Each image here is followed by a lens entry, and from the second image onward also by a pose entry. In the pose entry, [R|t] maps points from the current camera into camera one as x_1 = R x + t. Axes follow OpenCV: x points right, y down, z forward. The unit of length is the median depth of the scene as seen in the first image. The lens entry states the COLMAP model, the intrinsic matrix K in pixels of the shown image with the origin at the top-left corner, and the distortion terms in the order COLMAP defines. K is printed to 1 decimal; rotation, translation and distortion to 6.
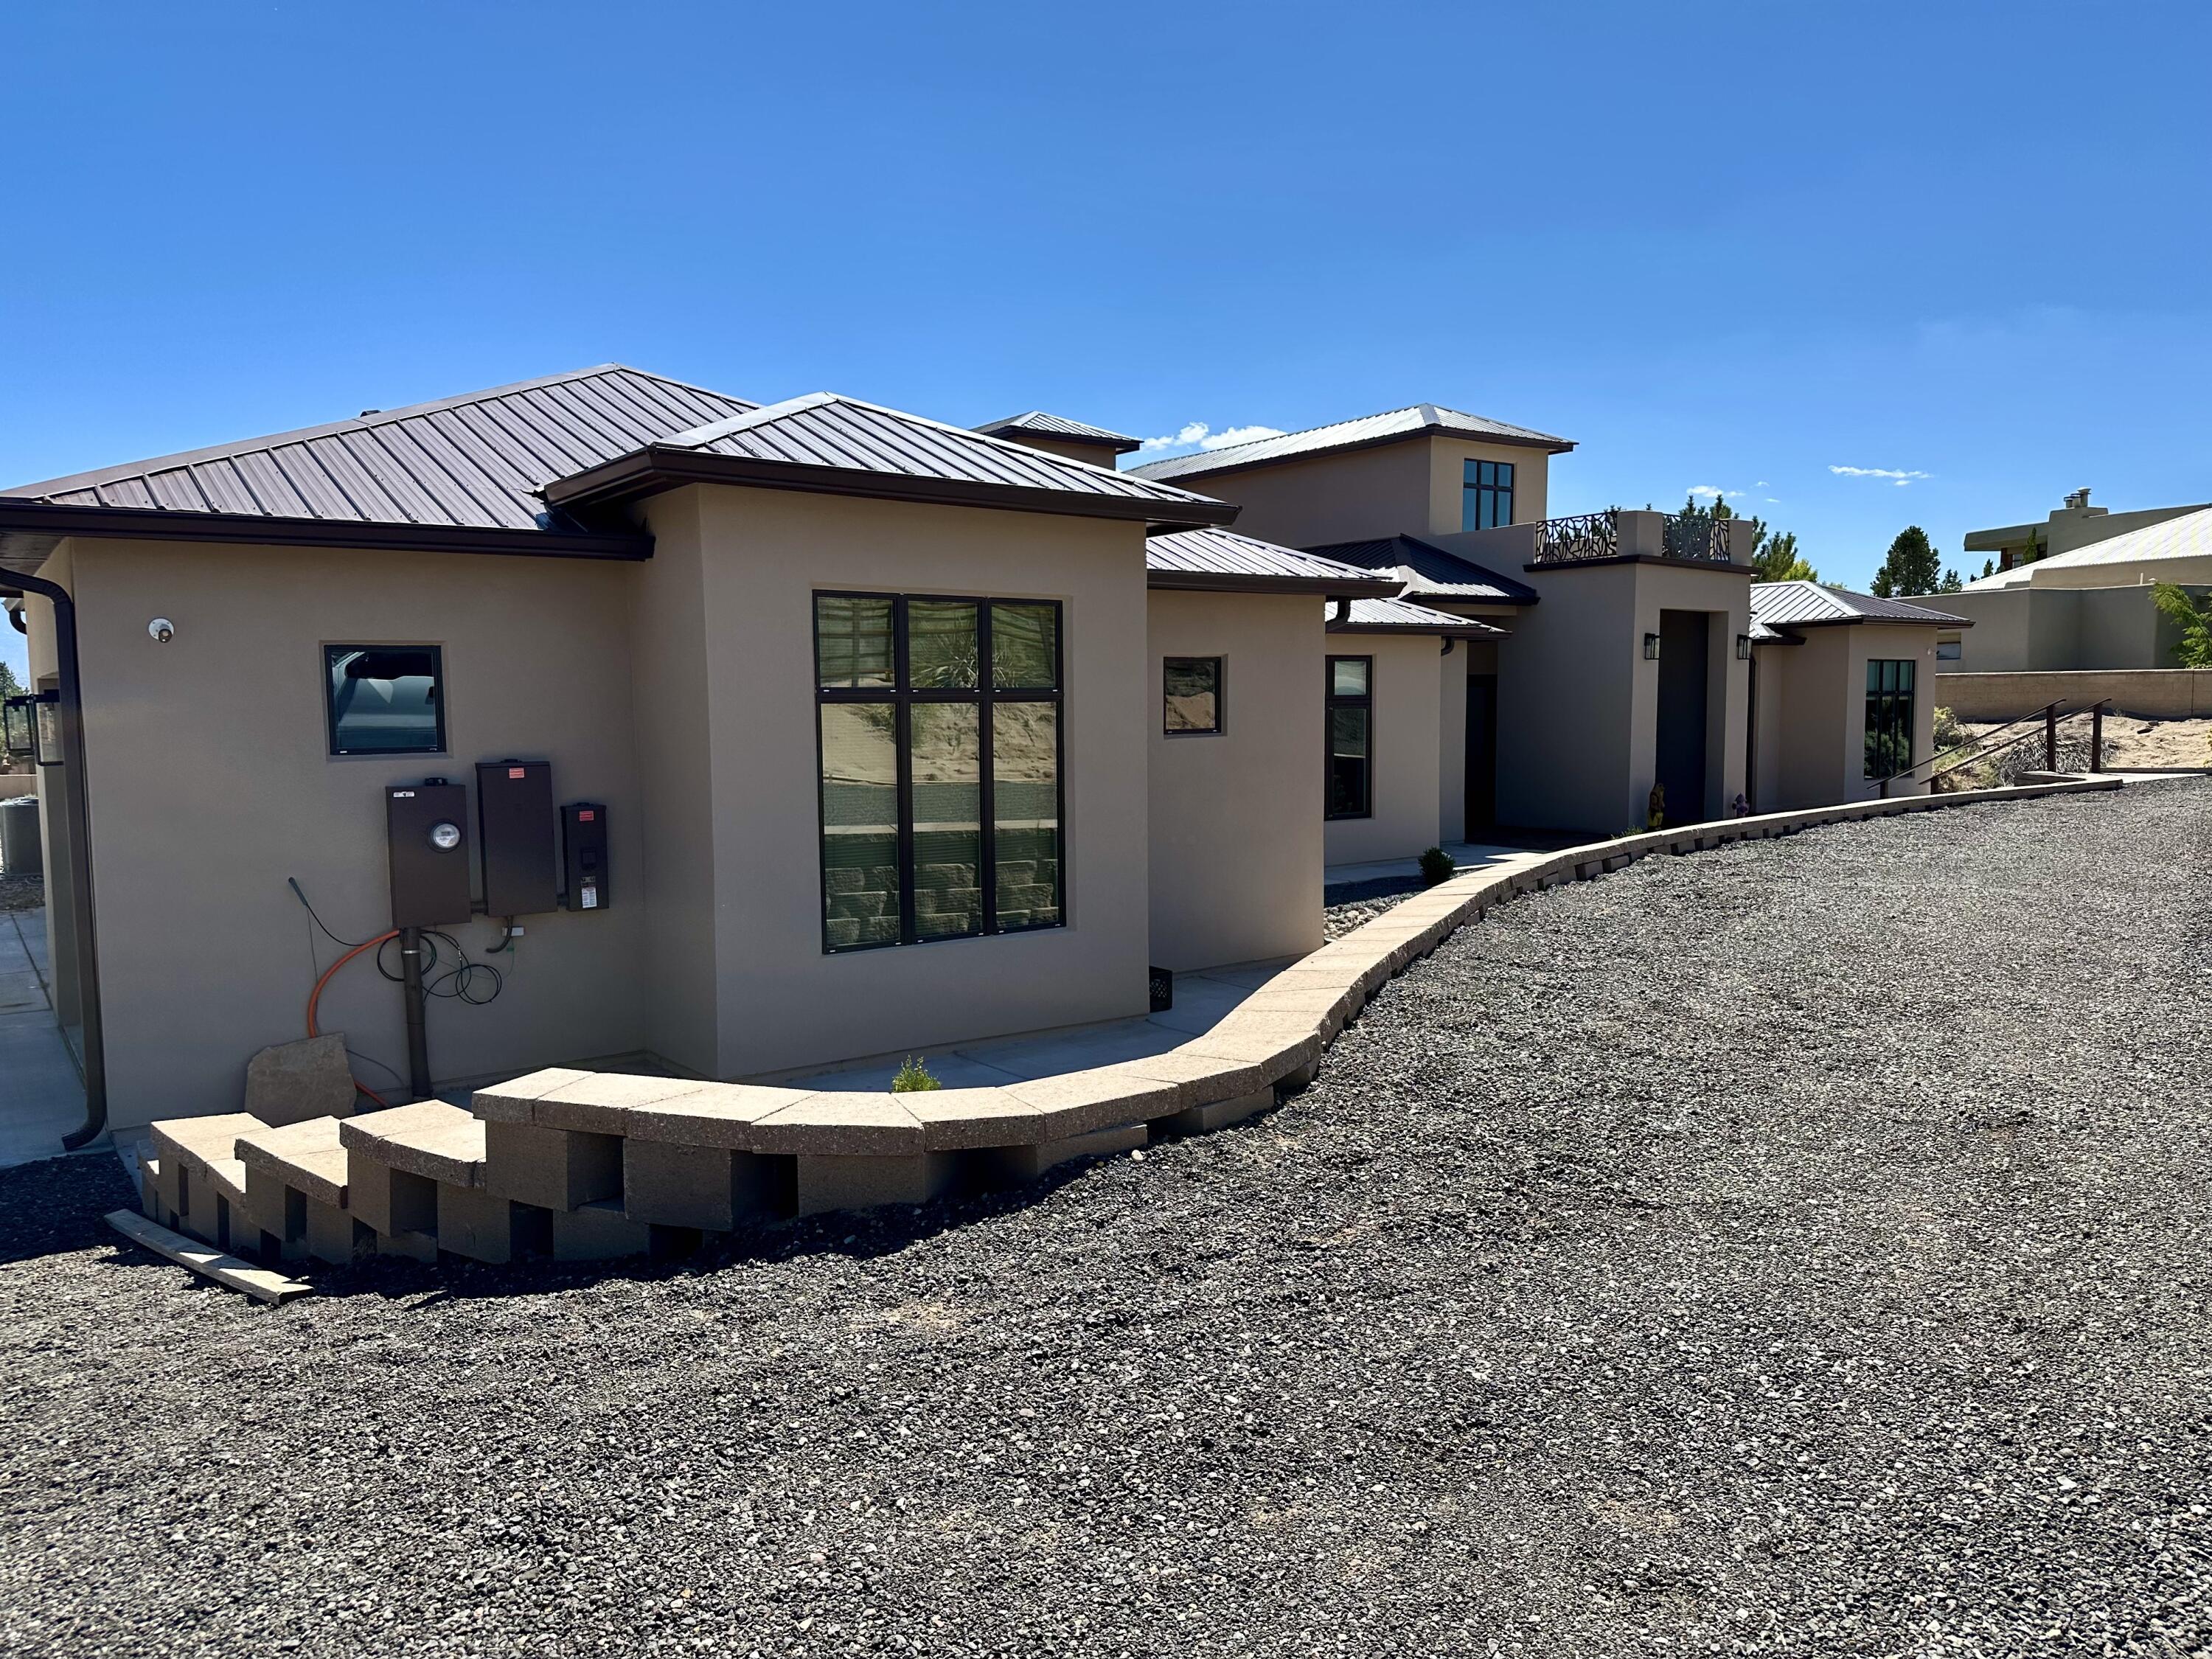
lens RADIAL K [[1543.5, 0, 1093.8], [0, 1543.5, 827.2], [0, 0, 1]] dist [0.087320, -0.108766]
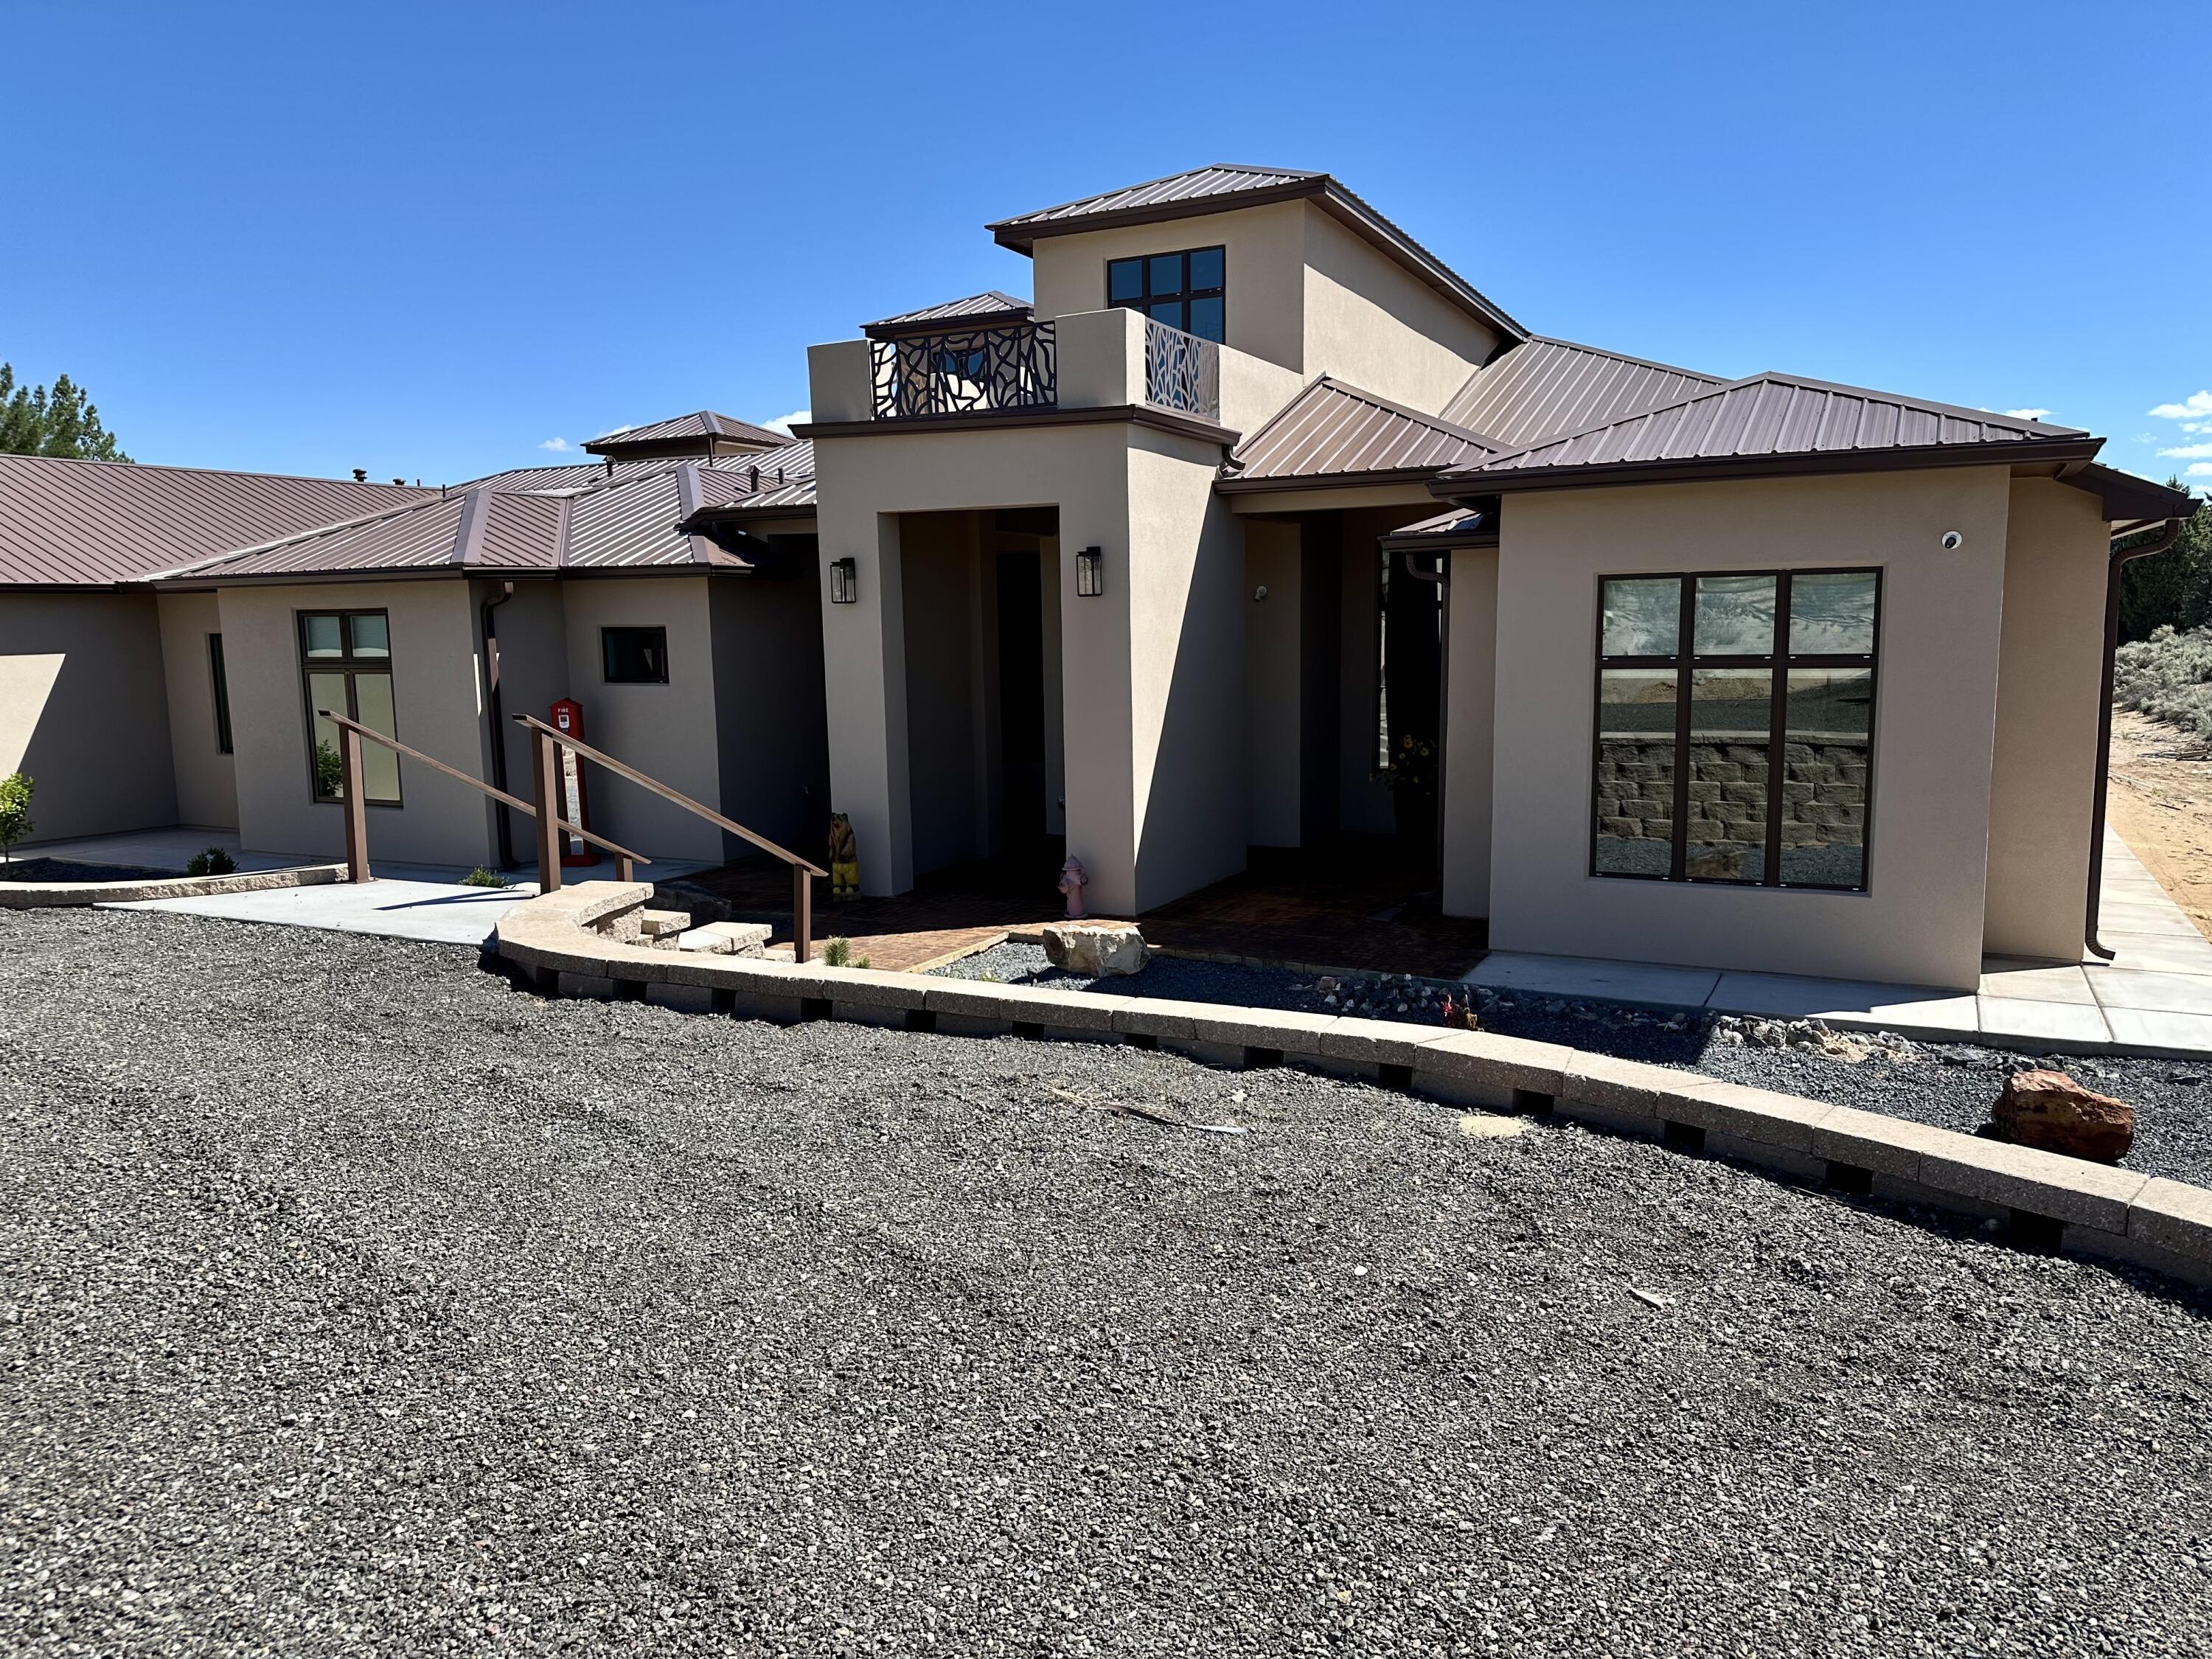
lens RADIAL K [[1540.0, 0, 1102.9], [0, 1540.0, 837.8], [0, 0, 1]] dist [0.087671, -0.118737]
pose [[0.440788, 0.128536, -0.888361, 0.861651], [-0.060502, 0.991698, 0.113467, -0.085121], [0.895570, 0.003733, 0.444905, 0.768564]]
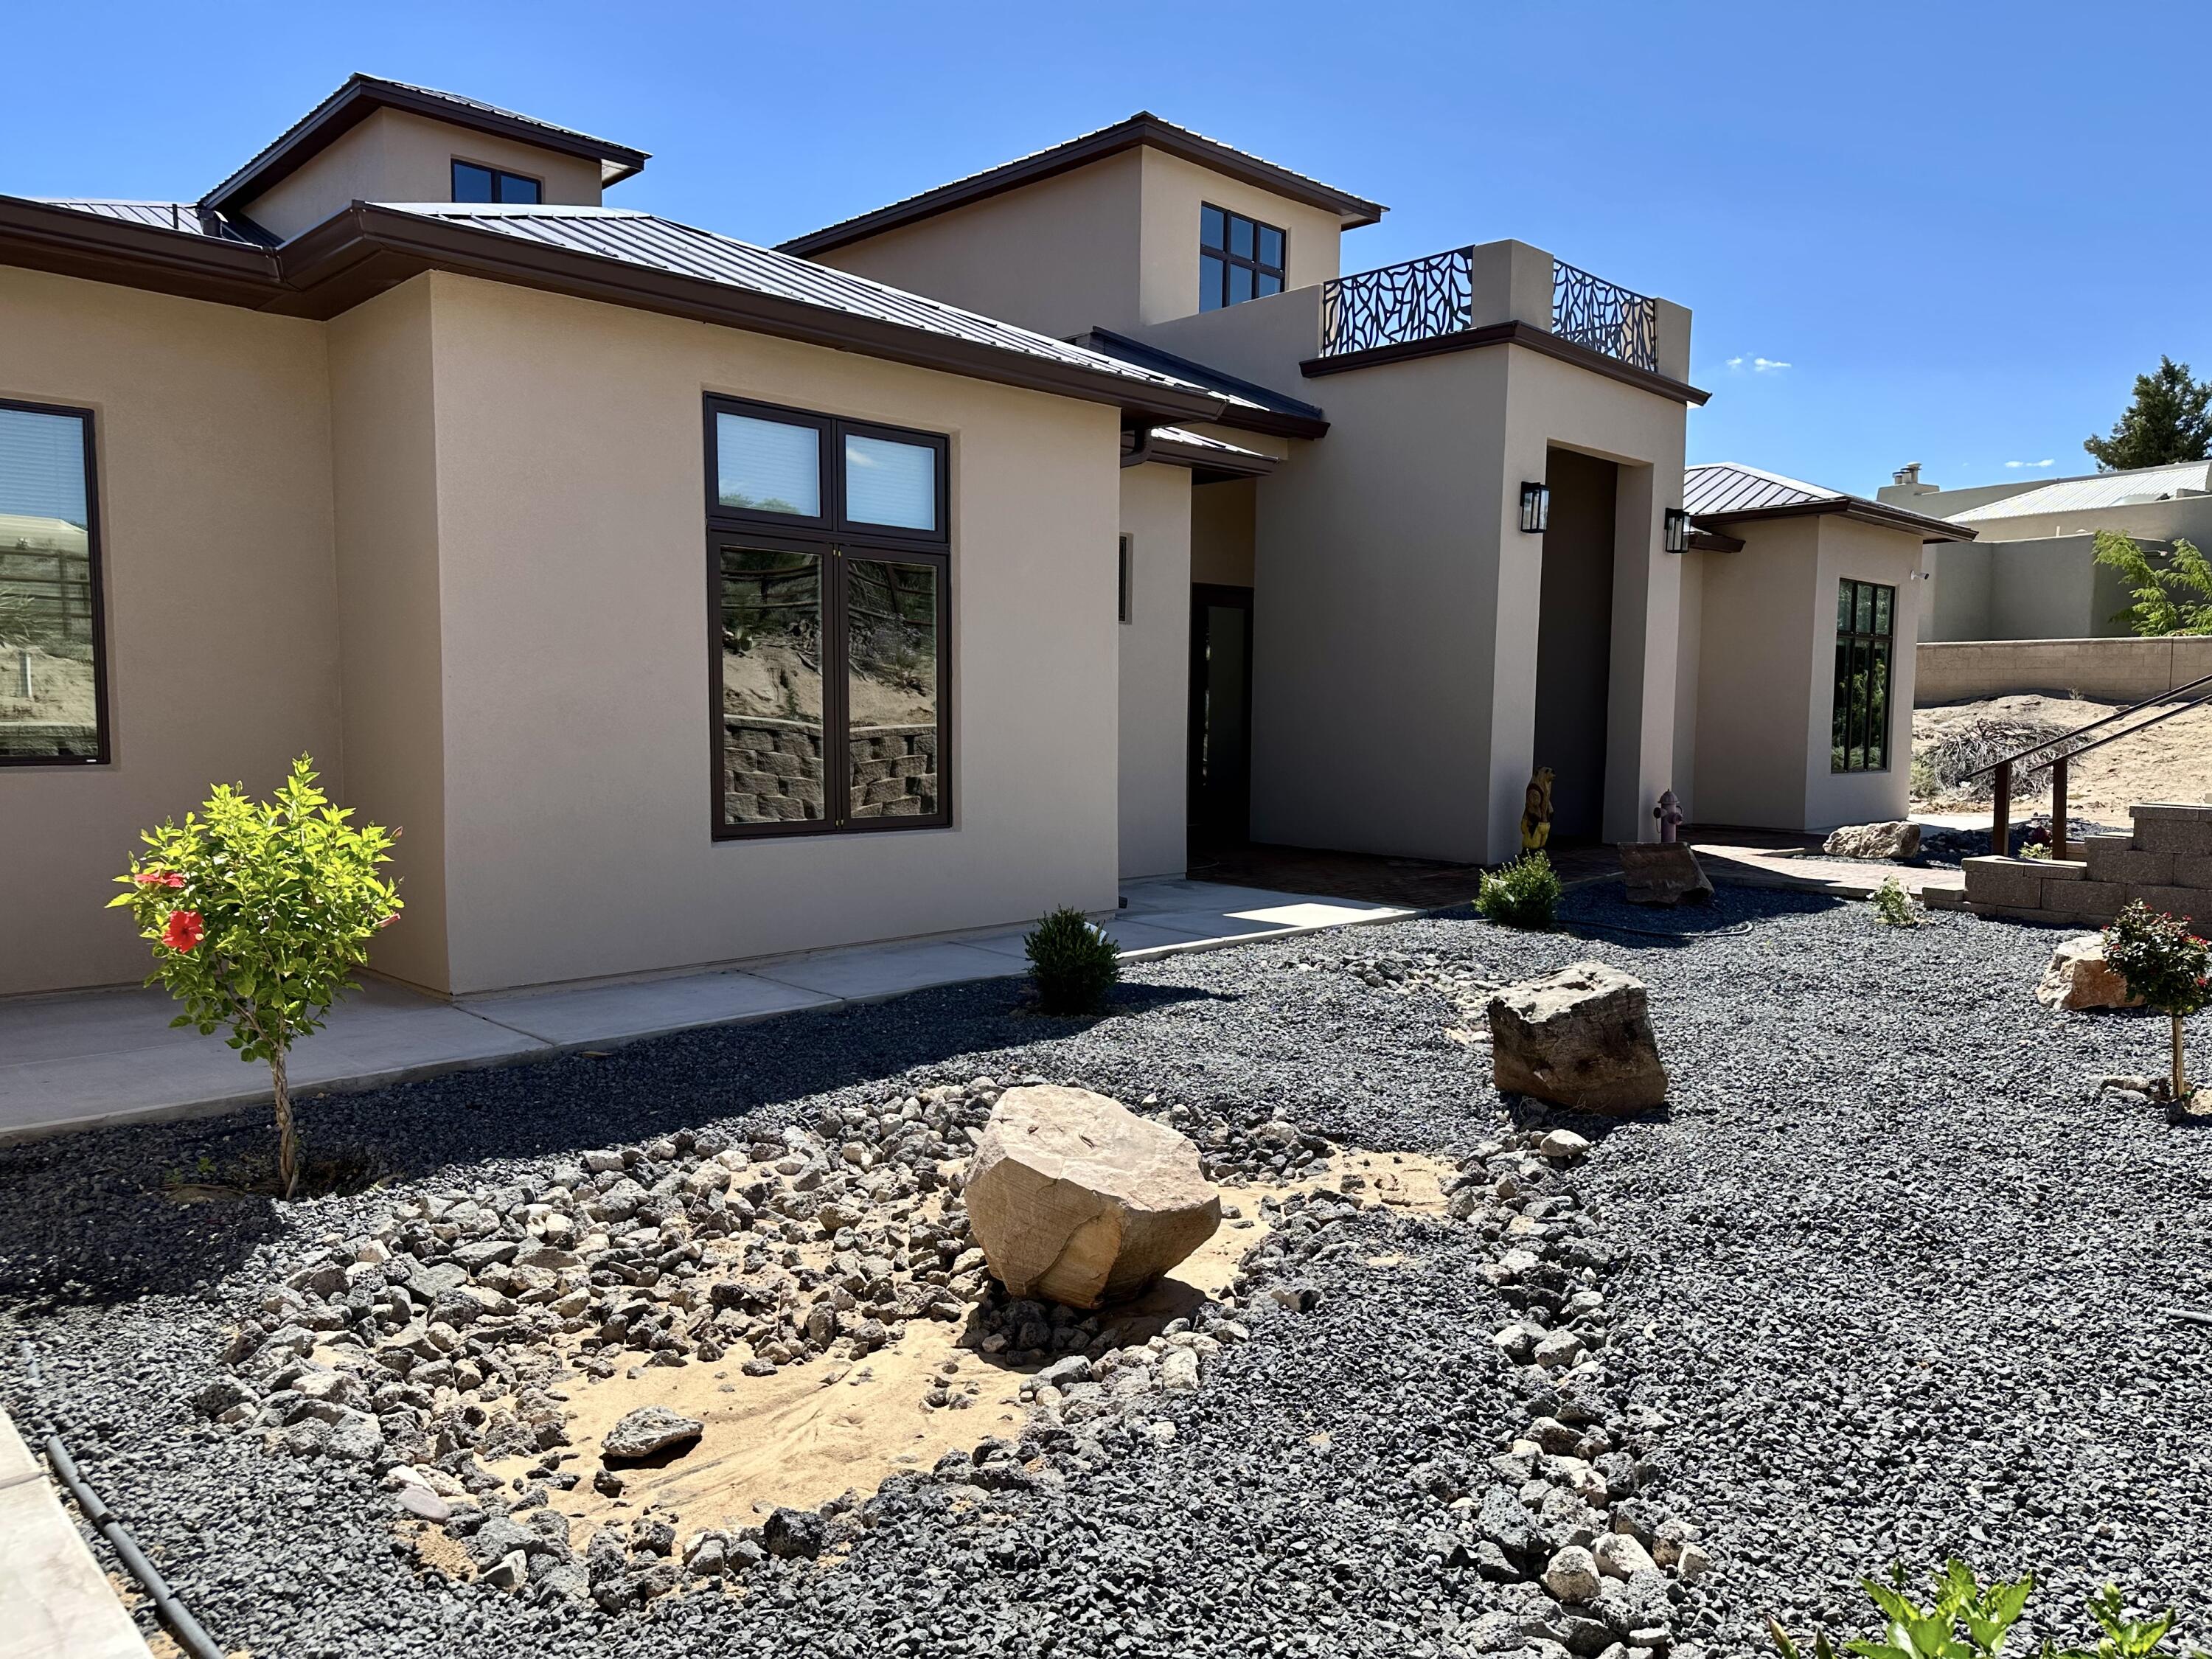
lens RADIAL K [[1543.5, 0, 1093.8], [0, 1543.5, 827.2], [0, 0, 1]] dist [0.087320, -0.108766]
pose [[0.990781, 0.008159, 0.135230, 0.130363], [-0.007632, 0.999961, -0.004410, -0.004169], [-0.135260, 0.003337, 0.990804, 0.463417]]
